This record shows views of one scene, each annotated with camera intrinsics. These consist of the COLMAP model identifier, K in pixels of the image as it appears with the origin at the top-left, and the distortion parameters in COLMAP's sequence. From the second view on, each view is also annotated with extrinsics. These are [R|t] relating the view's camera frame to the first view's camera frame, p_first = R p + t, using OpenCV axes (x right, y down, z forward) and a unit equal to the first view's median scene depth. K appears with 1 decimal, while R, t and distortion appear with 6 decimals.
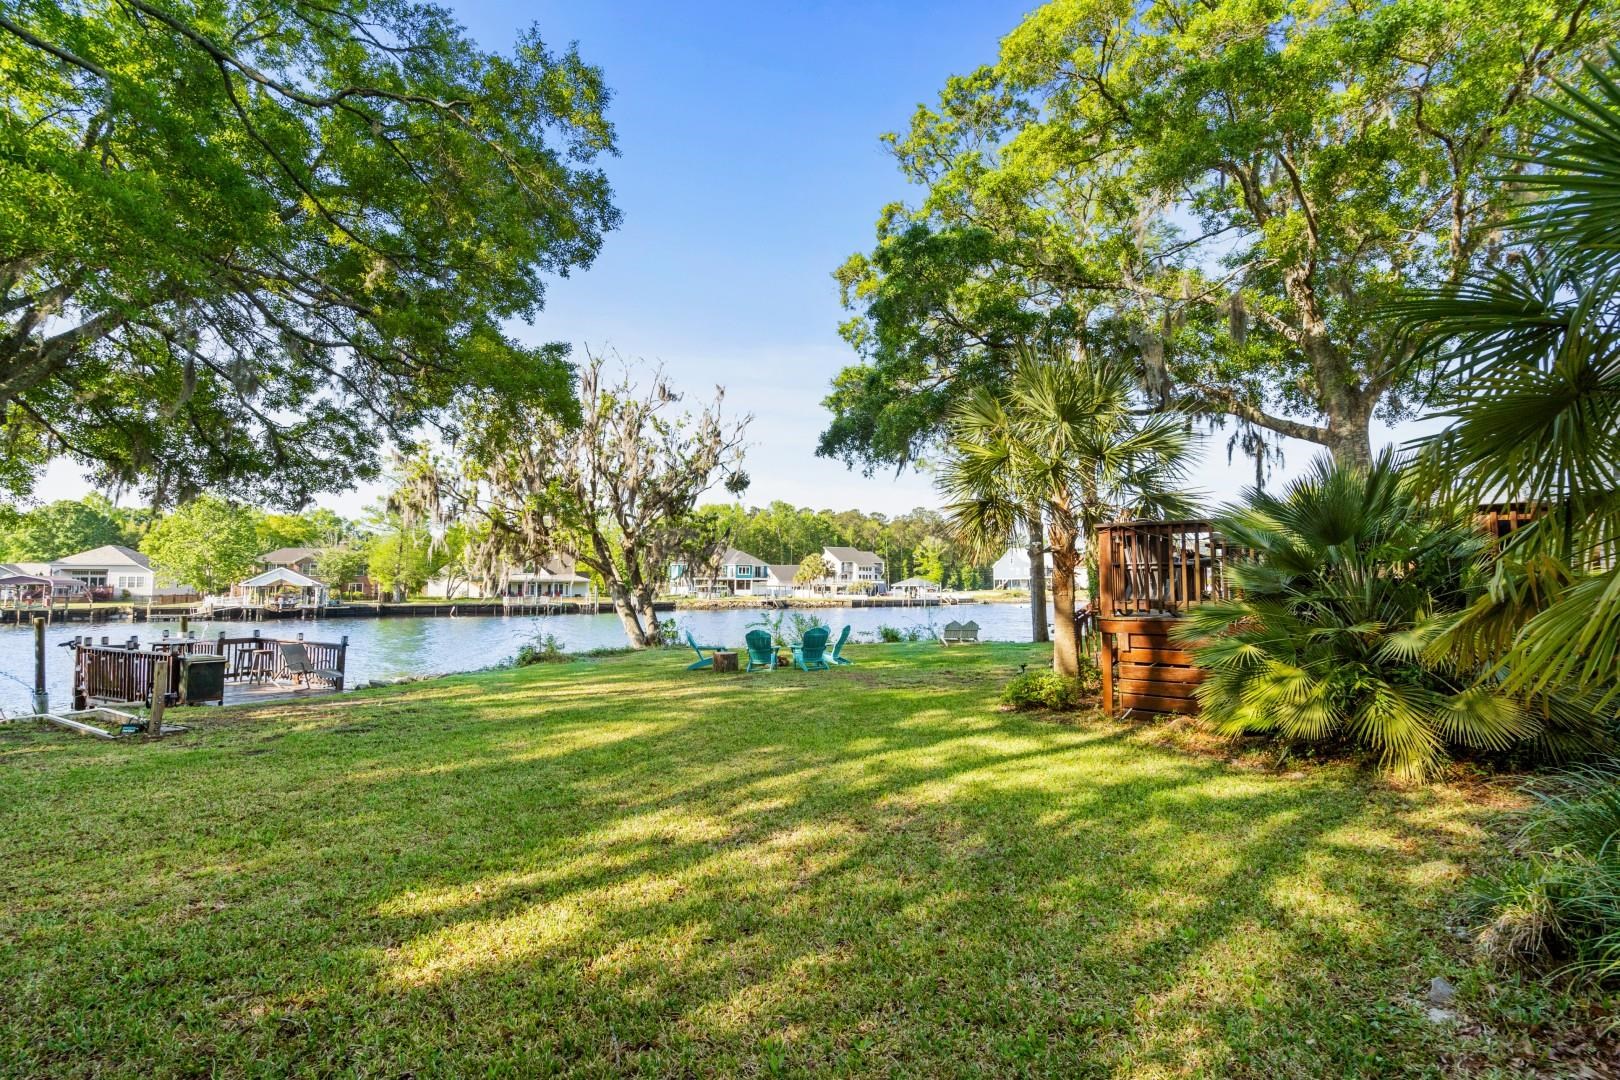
lens RADIAL K [[717.8, 0, 817.5], [0, 717.8, 553.3], [0, 0, 1]] dist [-0.001010, -0.000067]
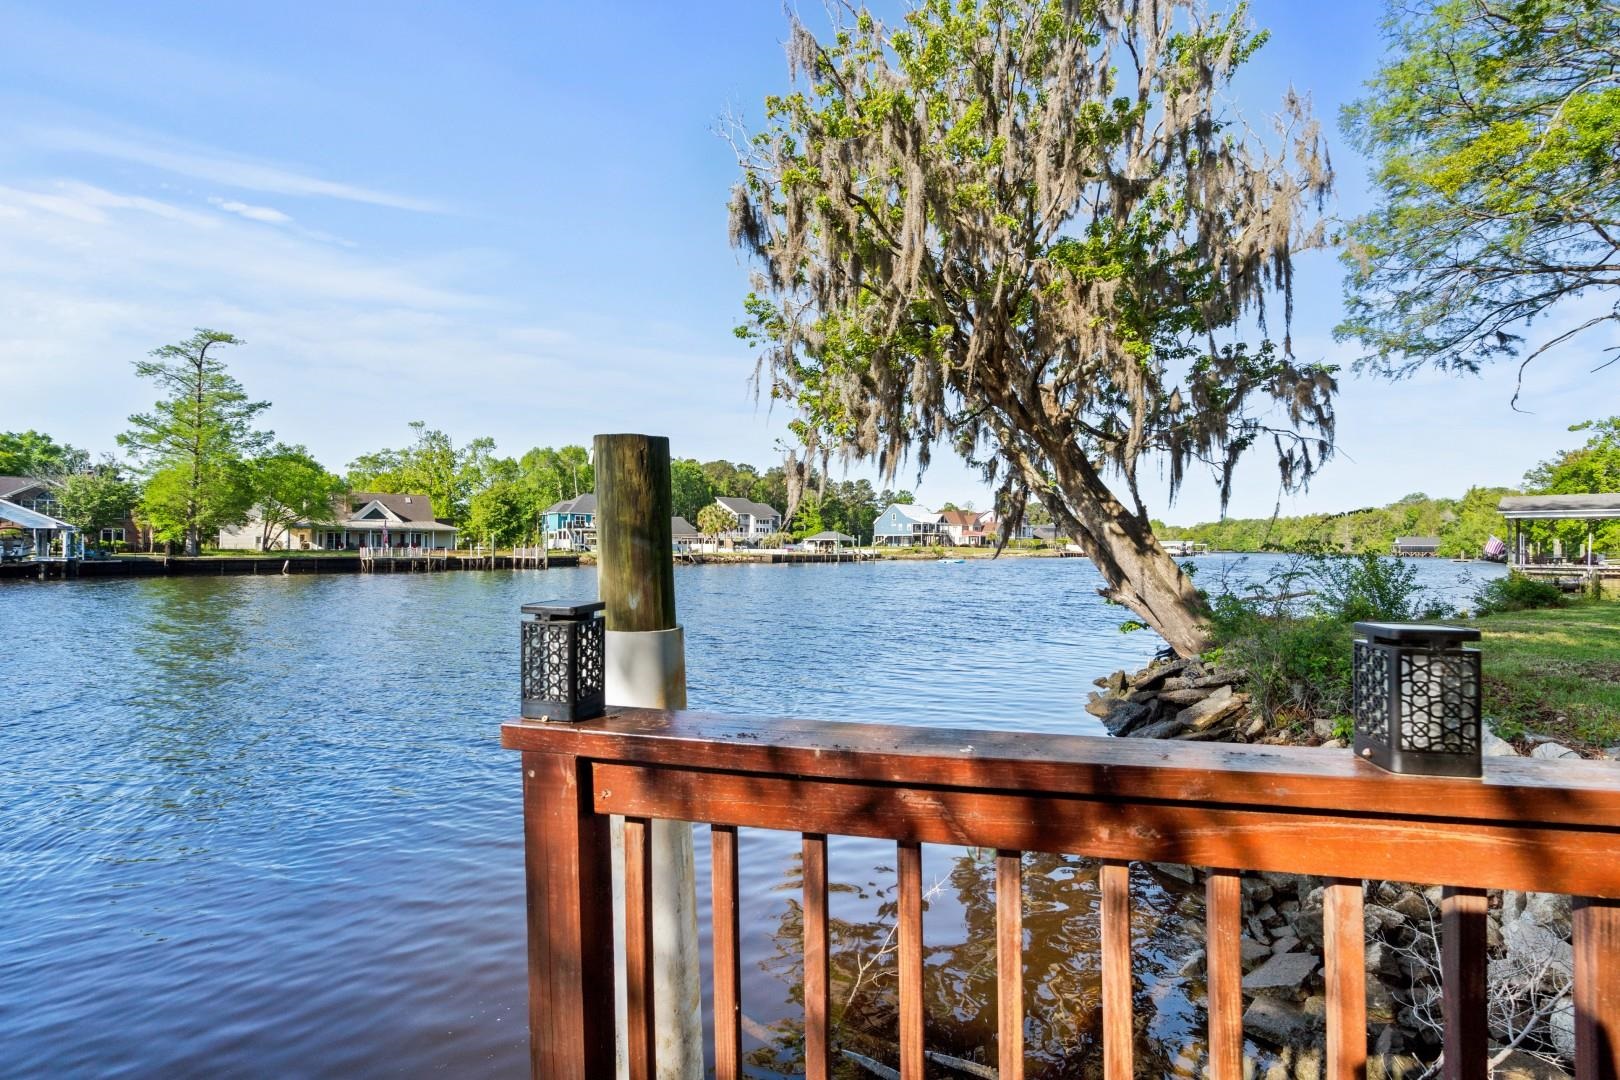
lens RADIAL K [[717.8, 0, 817.5], [0, 717.8, 553.3], [0, 0, 1]] dist [-0.001010, -0.000067]
pose [[0.972194, 0.003895, 0.234144, -0.121905], [-0.017769, 0.998206, 0.057173, 0.012402], [-0.233502, -0.059744, 0.970519, 0.133364]]
